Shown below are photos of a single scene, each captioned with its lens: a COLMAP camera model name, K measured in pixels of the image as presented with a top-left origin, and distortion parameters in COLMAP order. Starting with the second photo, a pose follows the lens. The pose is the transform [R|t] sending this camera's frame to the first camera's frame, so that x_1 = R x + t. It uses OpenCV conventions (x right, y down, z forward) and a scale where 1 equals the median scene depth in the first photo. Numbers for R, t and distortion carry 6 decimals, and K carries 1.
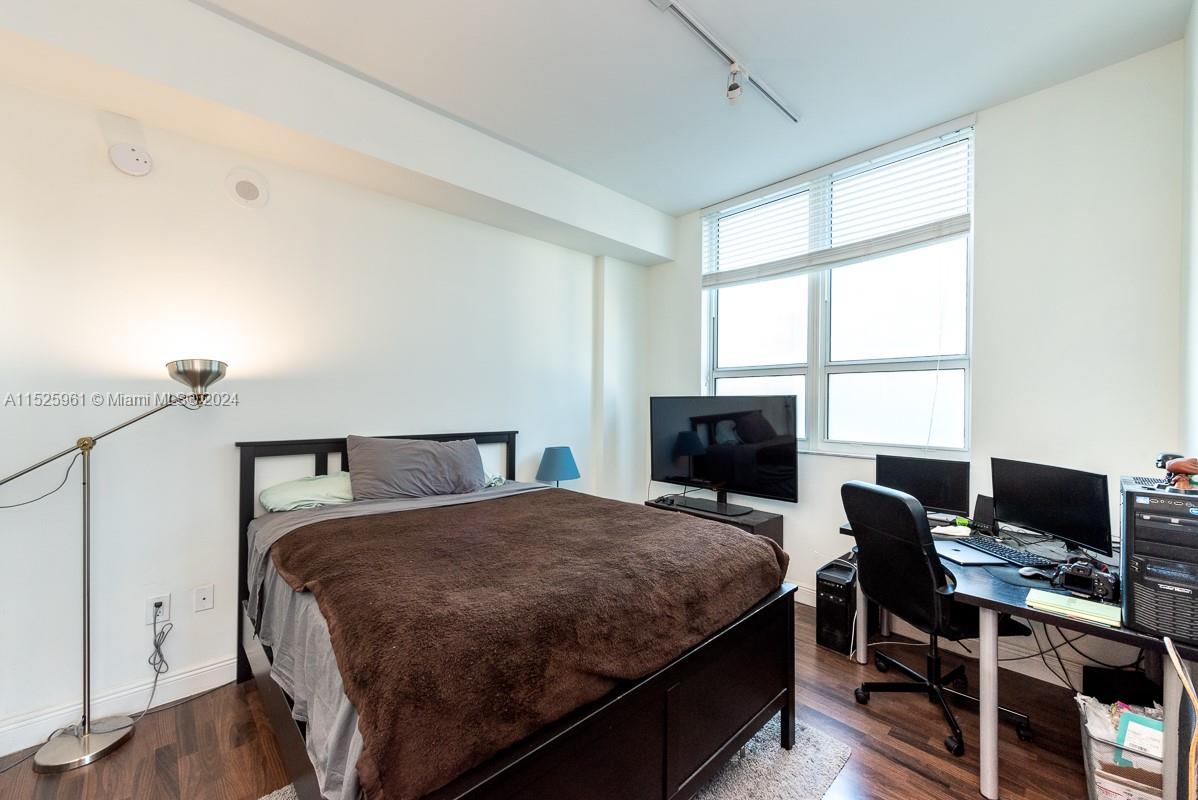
lens RADIAL K [[466.7, 0, 597.0], [0, 466.7, 401.3], [0, 0, 1]] dist [0.002919, -0.000358]
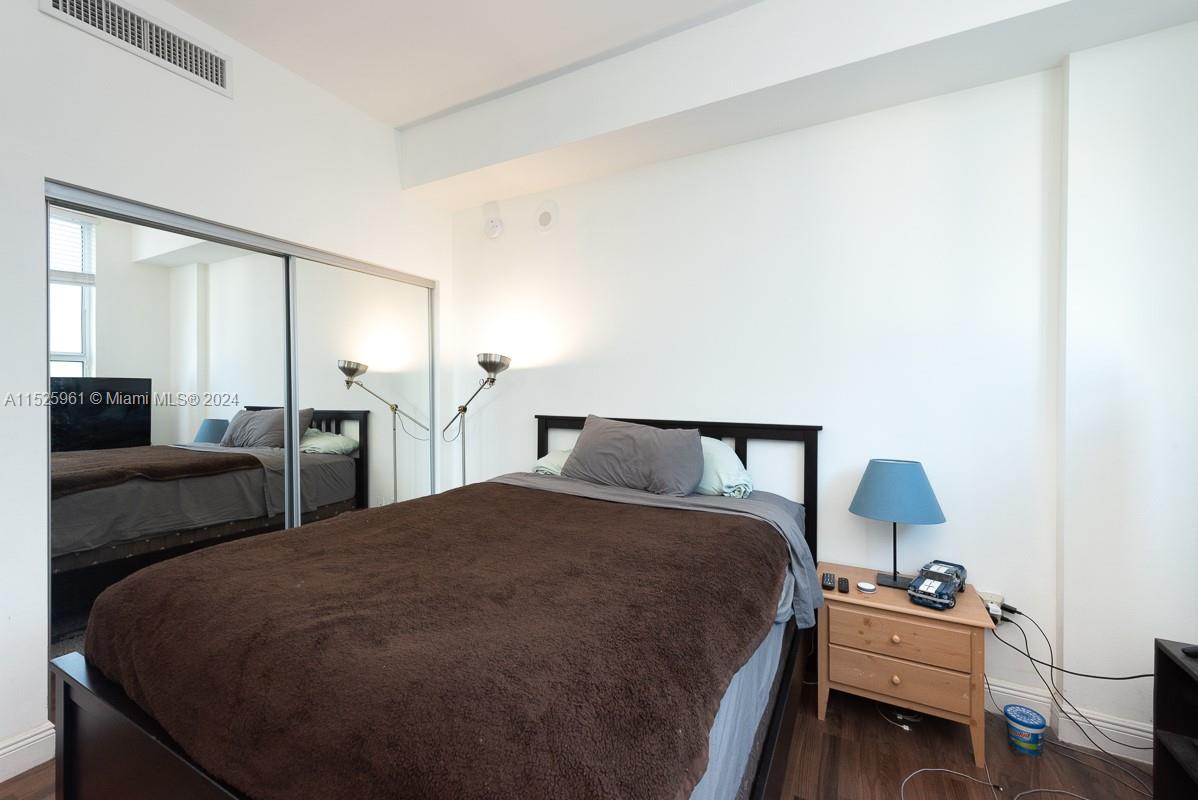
lens RADIAL K [[466.7, 0, 601.0], [0, 466.7, 396.2], [0, 0, 1]] dist [0.002919, -0.000358]
pose [[0.326719, 0.001622, -0.945120, 0.451118], [-0.003150, 0.999995, 0.000627, 0.028388], [0.945116, 0.002772, 0.326723, 0.647783]]
